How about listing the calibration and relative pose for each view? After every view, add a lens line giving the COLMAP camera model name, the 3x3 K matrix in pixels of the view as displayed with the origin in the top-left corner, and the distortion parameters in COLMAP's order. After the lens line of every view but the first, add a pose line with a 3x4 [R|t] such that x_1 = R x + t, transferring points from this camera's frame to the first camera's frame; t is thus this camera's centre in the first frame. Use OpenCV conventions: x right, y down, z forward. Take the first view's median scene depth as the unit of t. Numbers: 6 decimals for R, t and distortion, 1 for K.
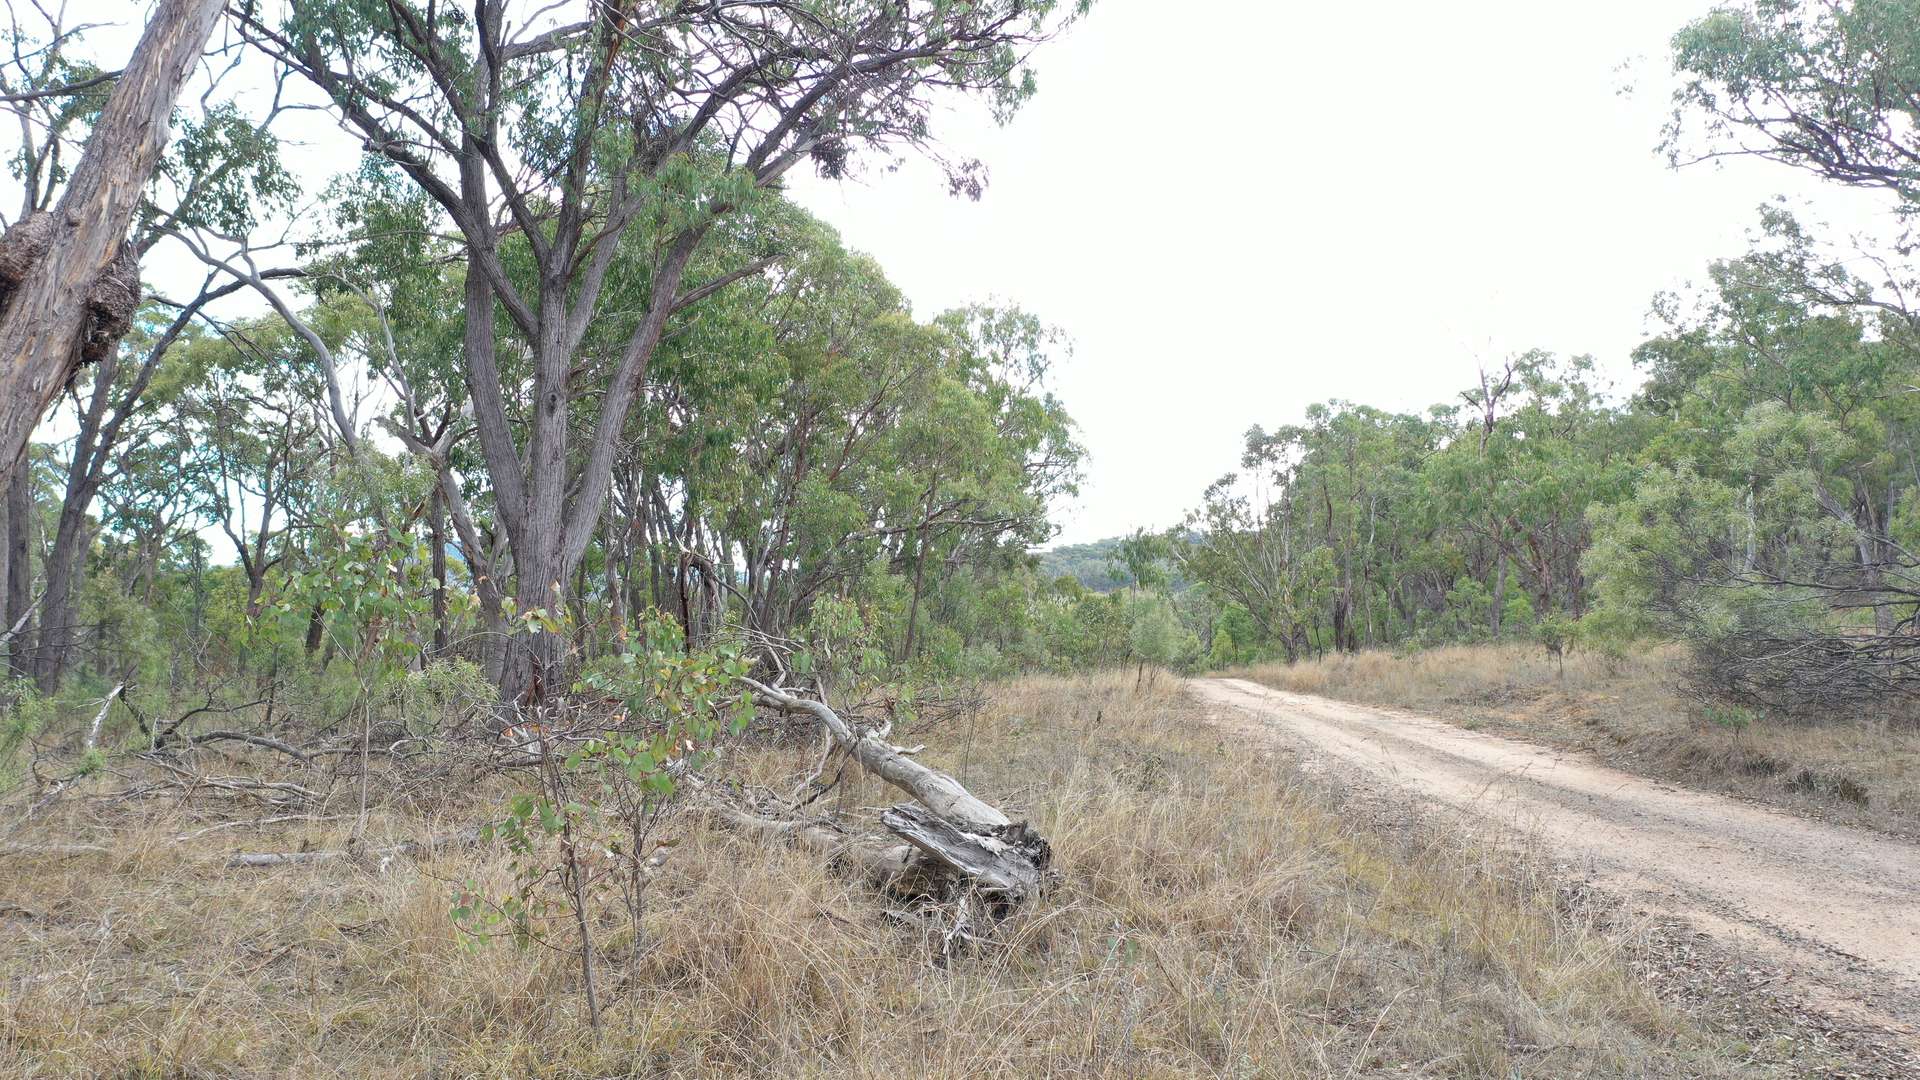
lens RADIAL K [[1534.4, 0, 960.6], [0, 1534.4, 542.8], [0, 0, 1]] dist [0.017078, 0.001933]
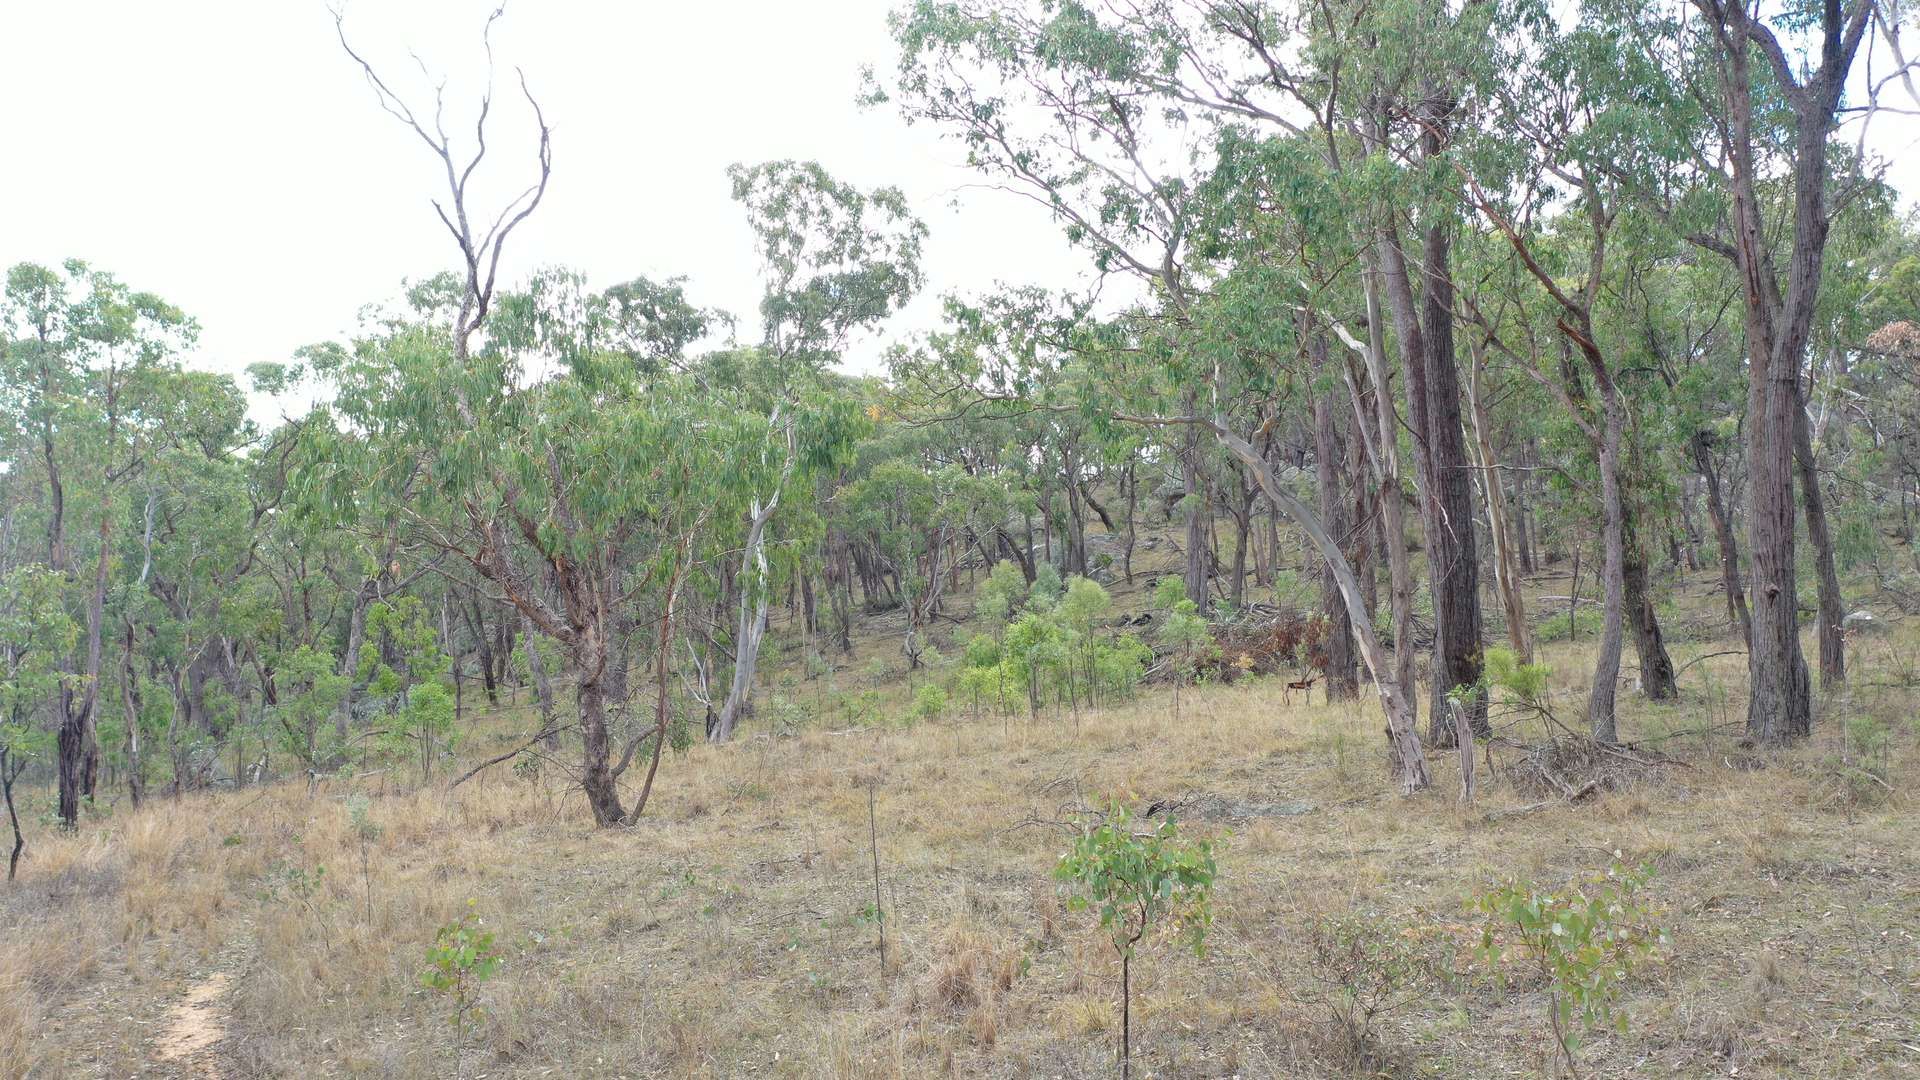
lens RADIAL K [[1534.4, 0, 961.0], [0, 1534.4, 540.7], [0, 0, 1]] dist [0.017078, 0.001933]
pose [[0.721251, 0.041502, 0.691429, 0.109552], [-0.013896, 0.998870, -0.045460, 0.007314], [-0.692534, 0.023180, 0.721012, 0.452276]]
